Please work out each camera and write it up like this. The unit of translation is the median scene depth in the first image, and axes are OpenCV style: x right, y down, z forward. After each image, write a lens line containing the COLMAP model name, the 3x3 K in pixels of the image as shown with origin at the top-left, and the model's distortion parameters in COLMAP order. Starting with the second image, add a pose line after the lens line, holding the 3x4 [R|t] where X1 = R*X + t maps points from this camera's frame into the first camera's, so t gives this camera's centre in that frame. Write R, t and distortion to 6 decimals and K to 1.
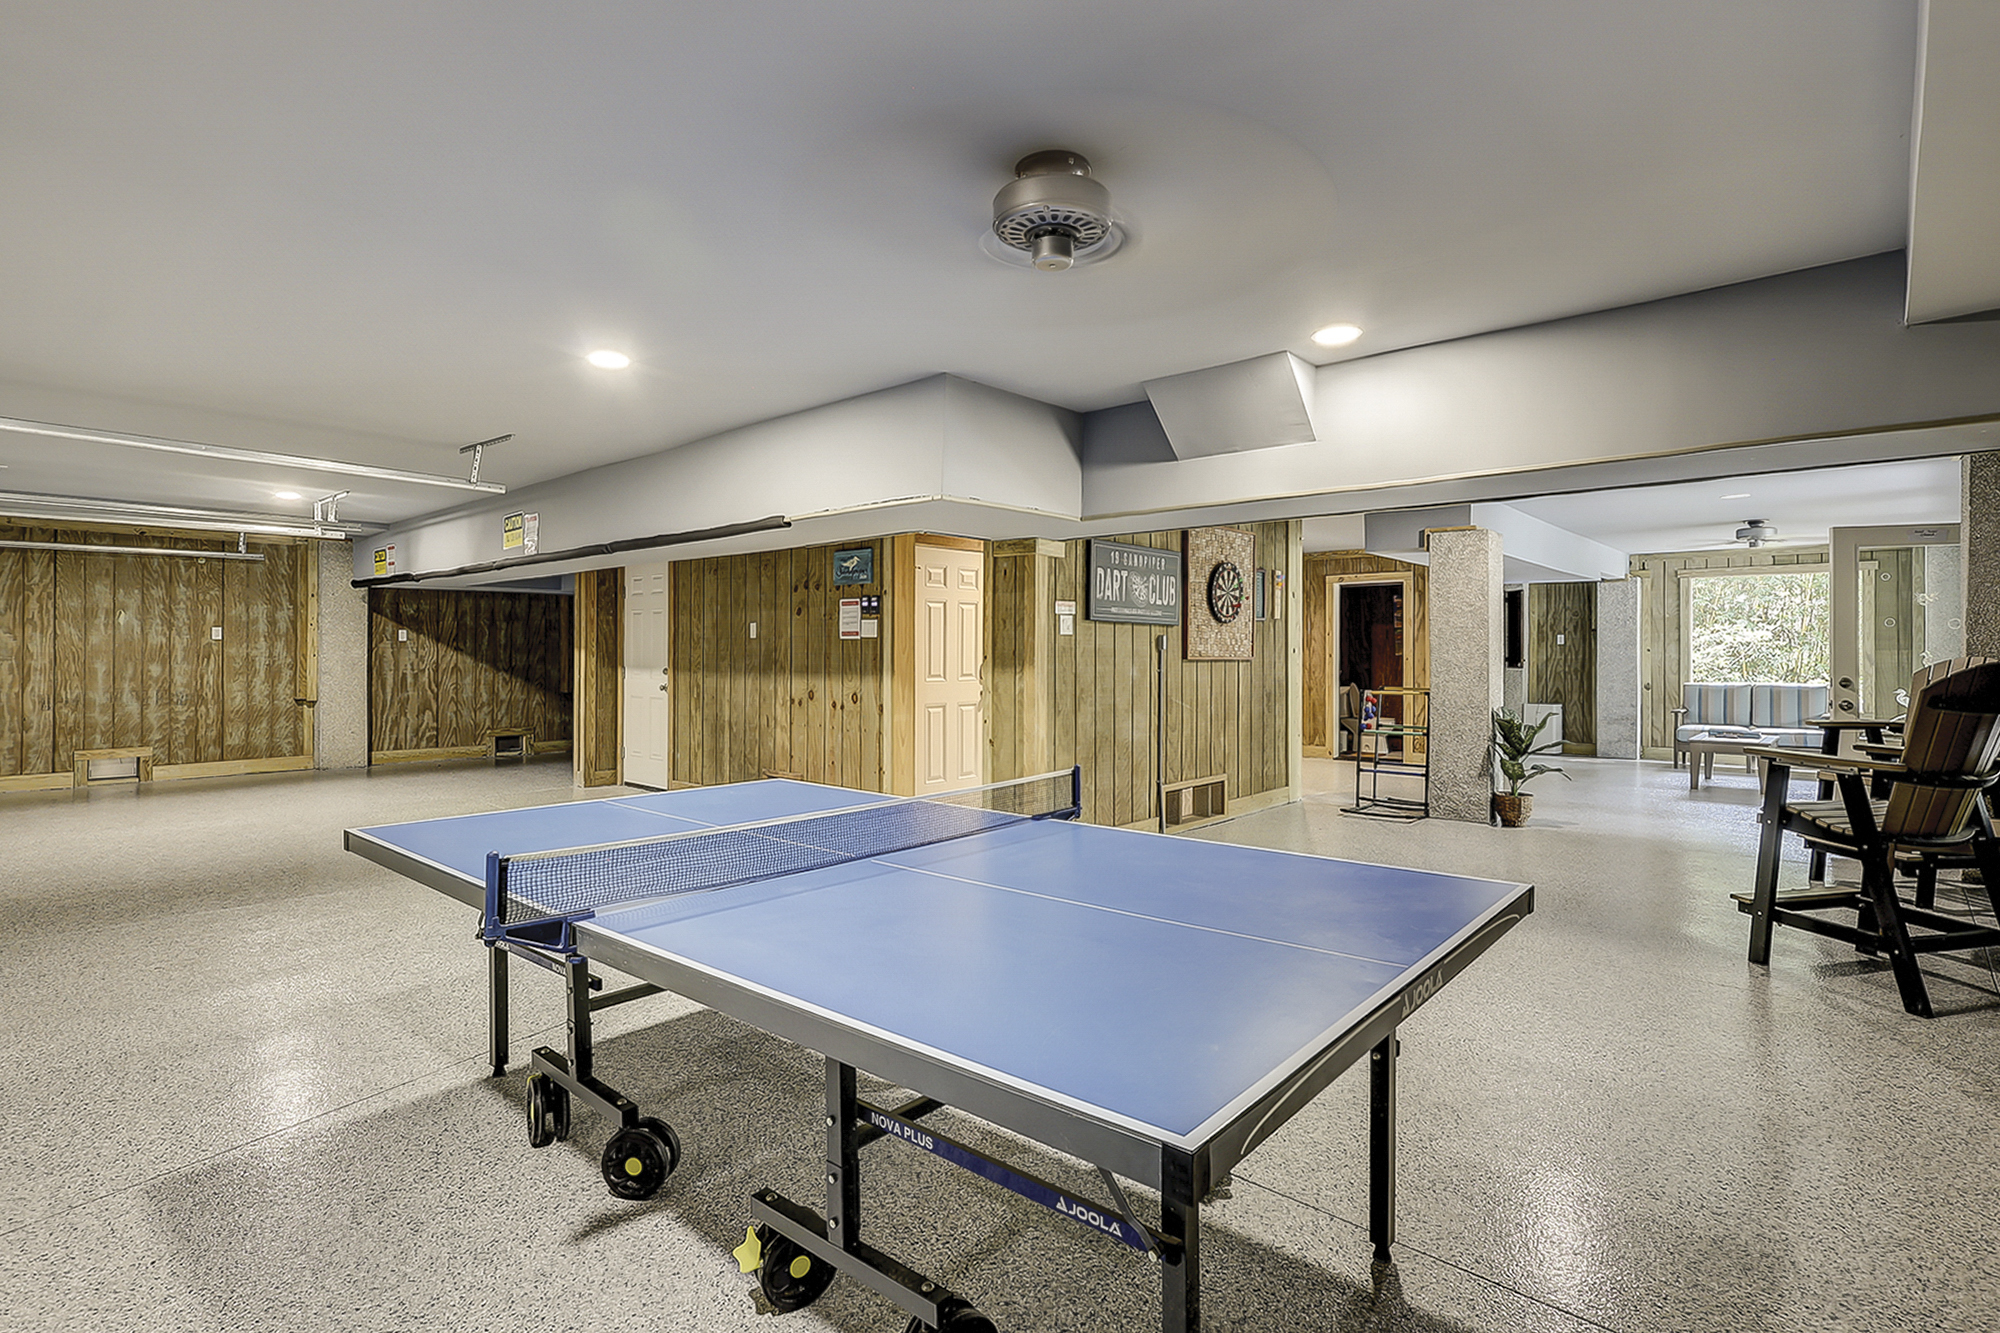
lens RADIAL K [[980.5, 0, 999.6], [0, 980.5, 646.7], [0, 0, 1]] dist [-0.011527, 0.000744]
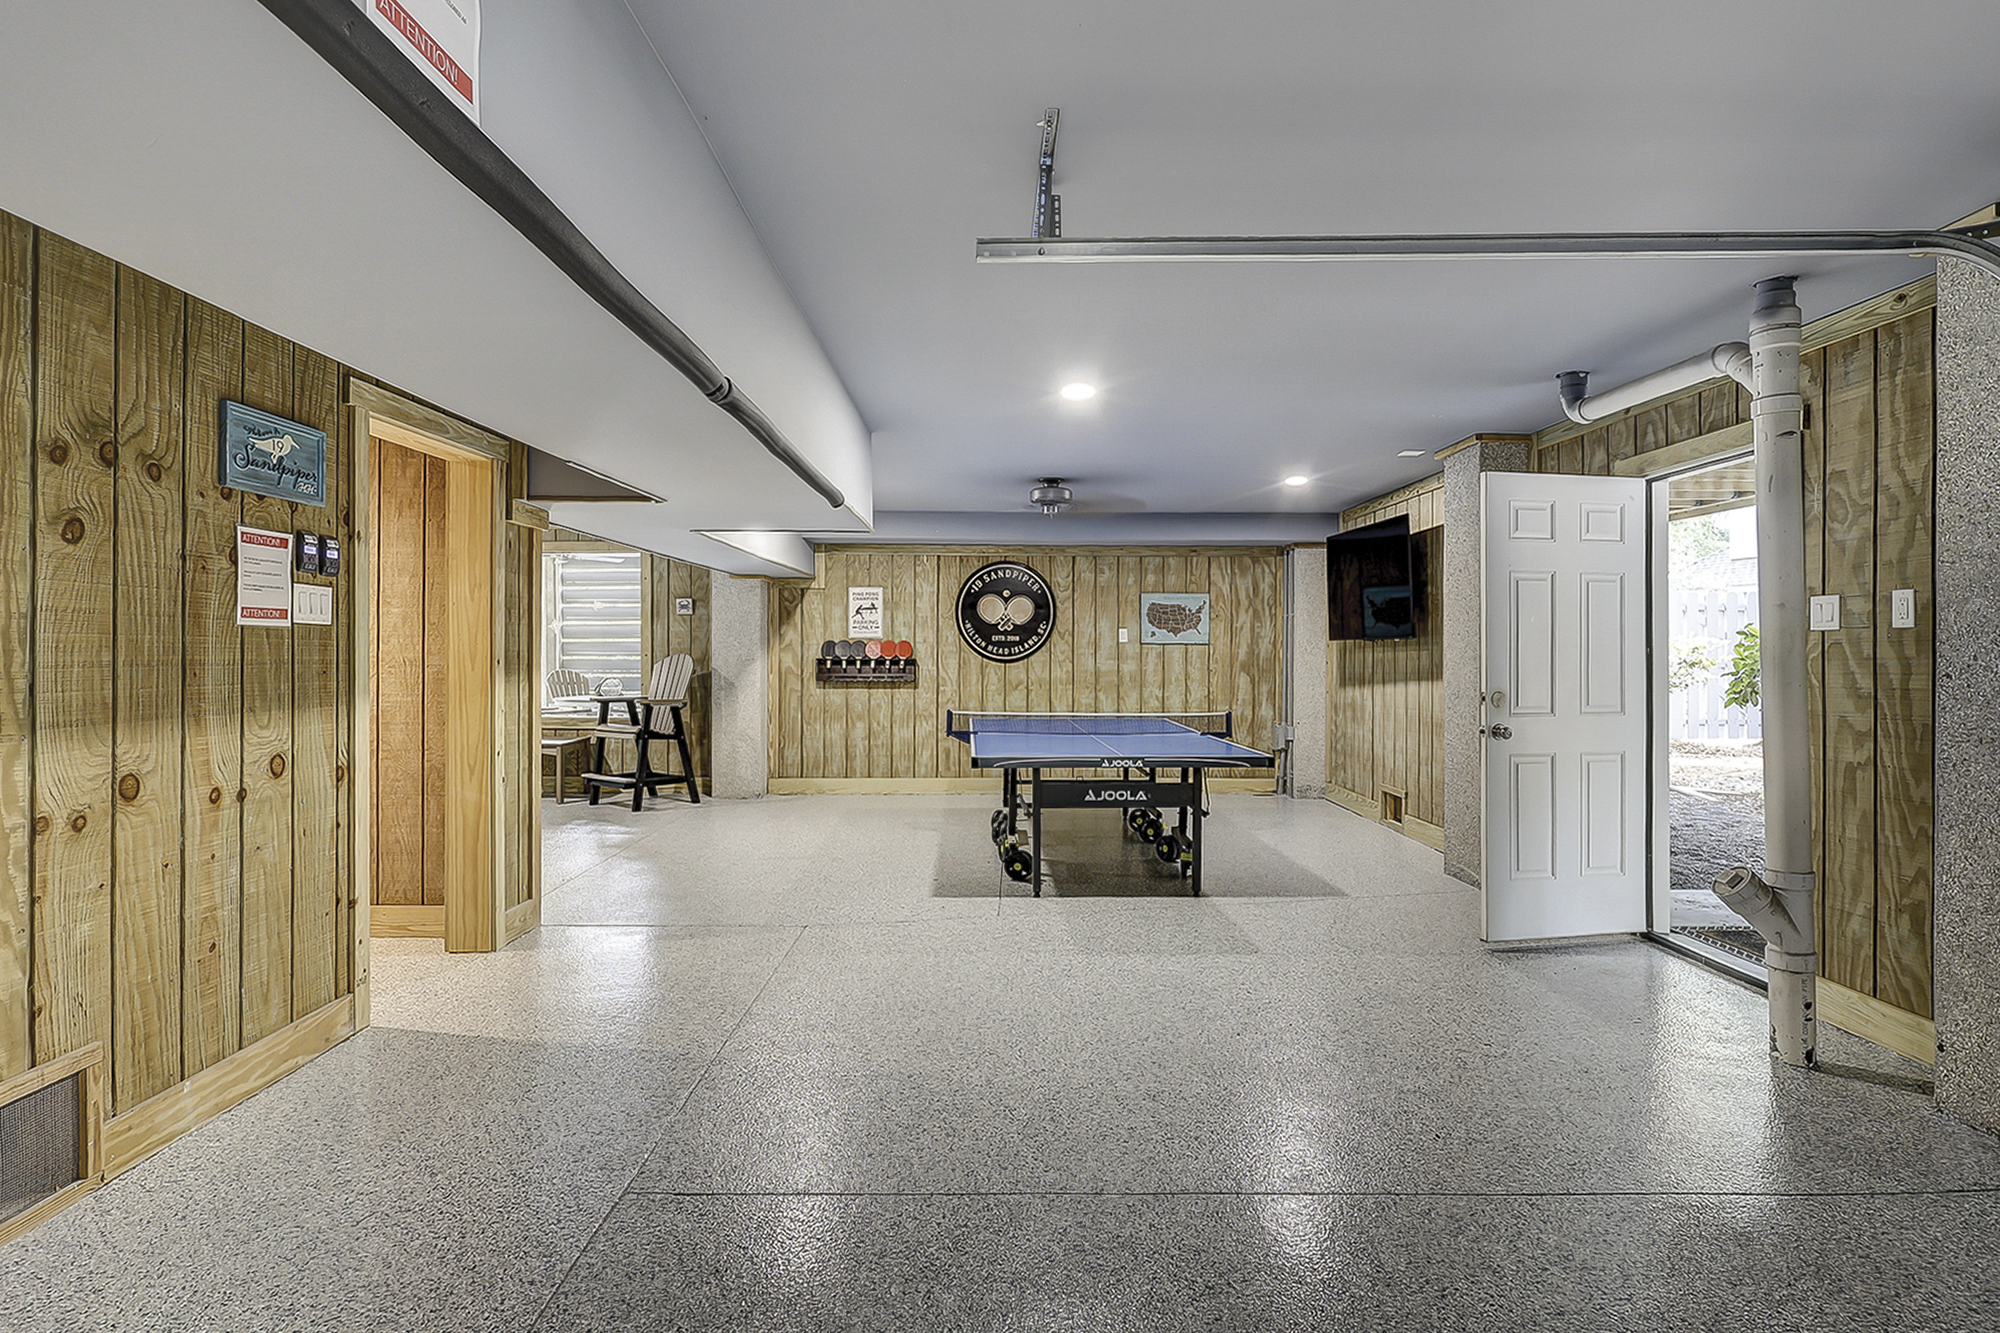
lens RADIAL K [[980.5, 0, 999.6], [0, 980.5, 646.7], [0, 0, 1]] dist [-0.011527, 0.000744]
pose [[-0.662753, -0.006598, 0.748809, -0.662632], [-0.010850, 0.999941, -0.000792, -0.002180], [-0.748760, -0.008649, -0.662785, 1.033244]]
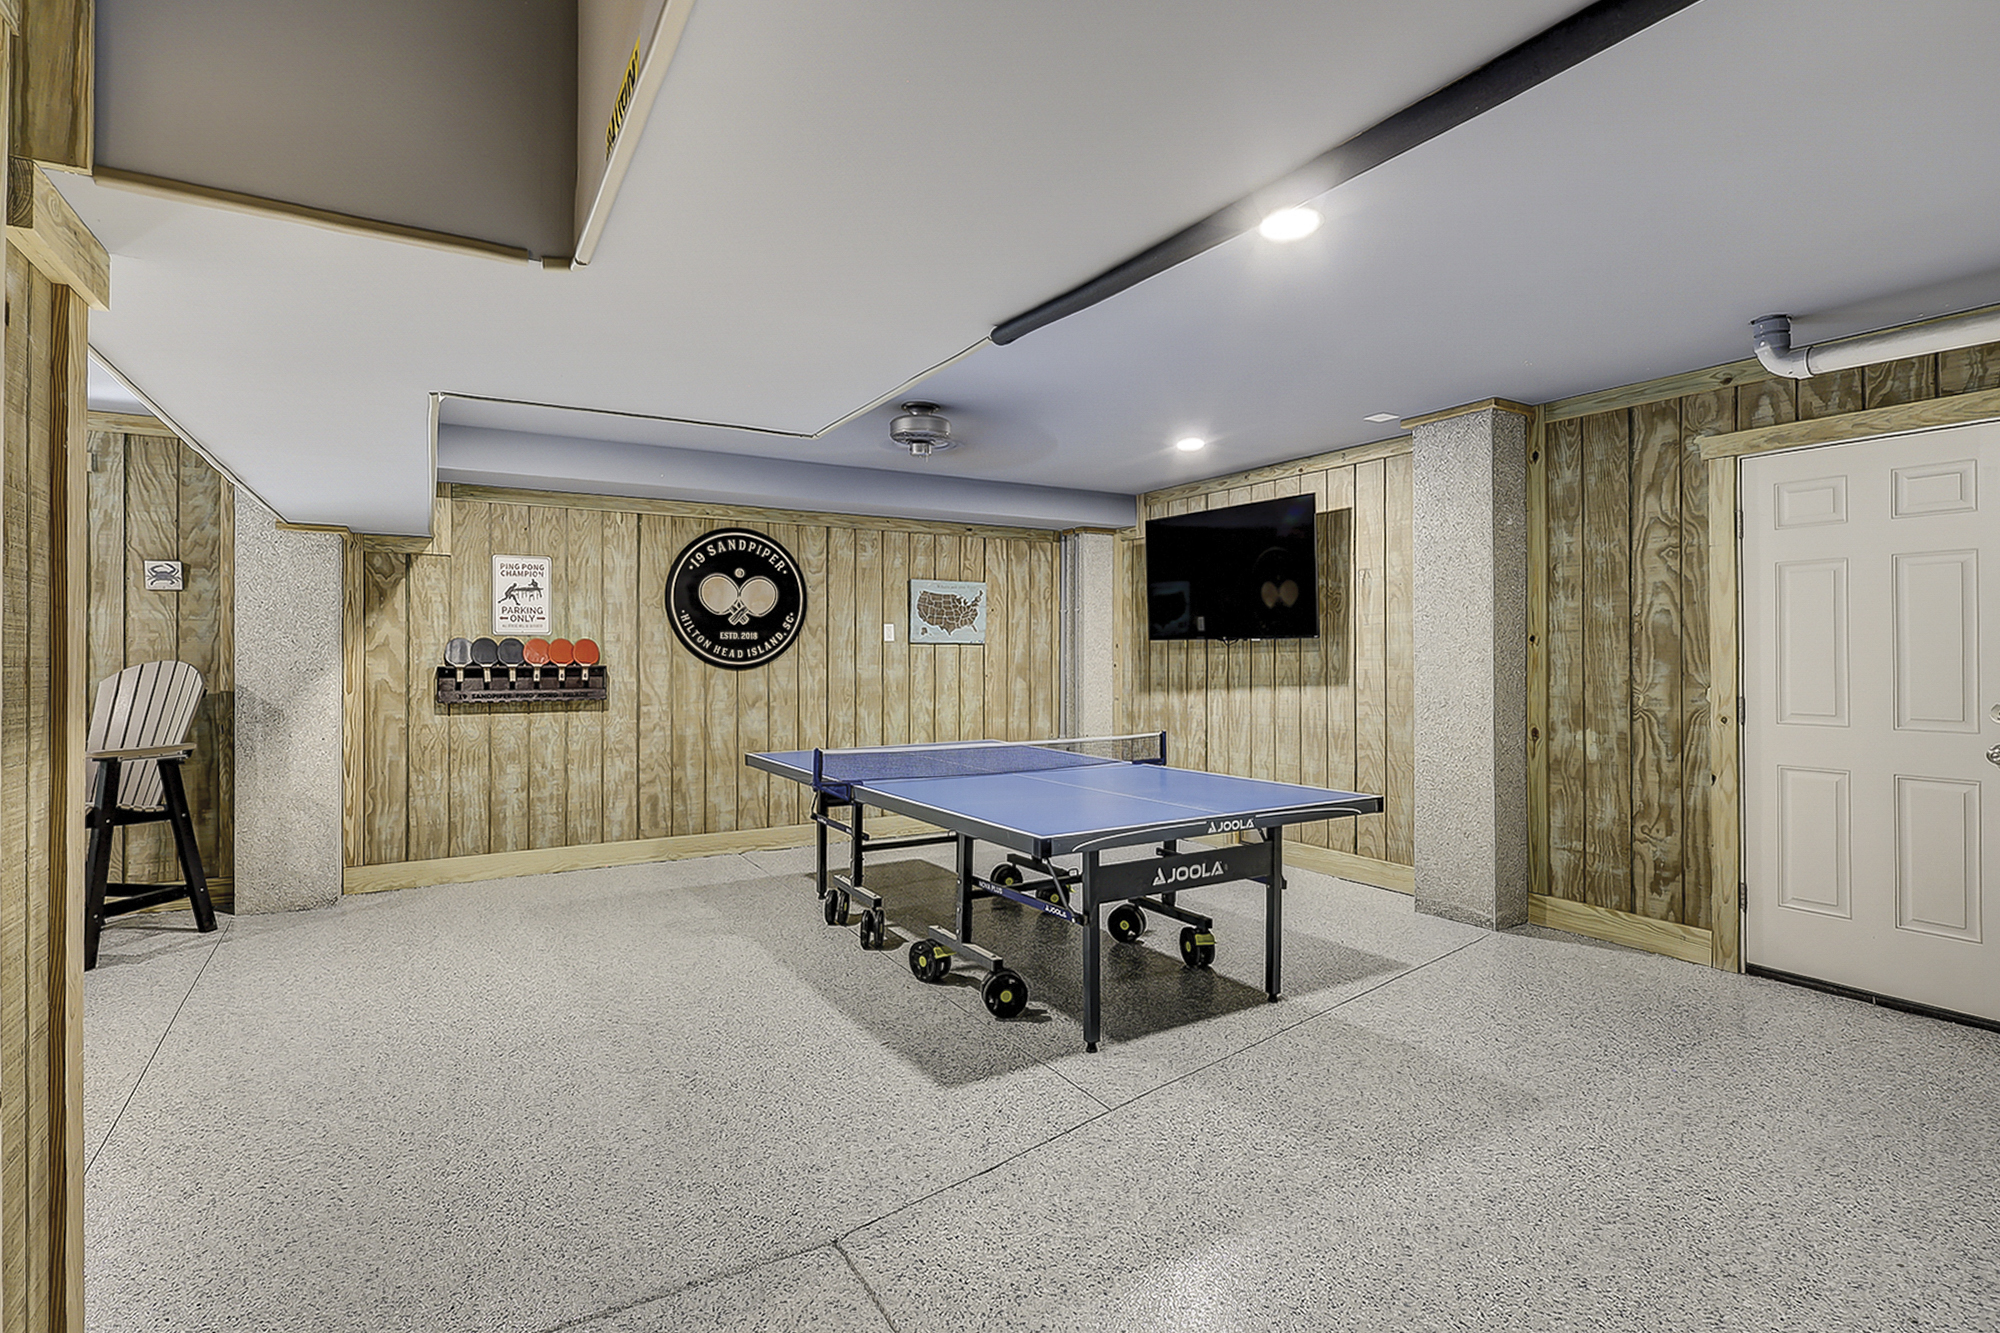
lens RADIAL K [[980.5, 0, 999.6], [0, 980.5, 646.7], [0, 0, 1]] dist [-0.011527, 0.000744]
pose [[-0.947804, -0.005573, 0.318805, -0.233283], [-0.007824, 0.999953, -0.005780, -0.000512], [-0.318757, -0.007973, -0.947803, 0.970521]]
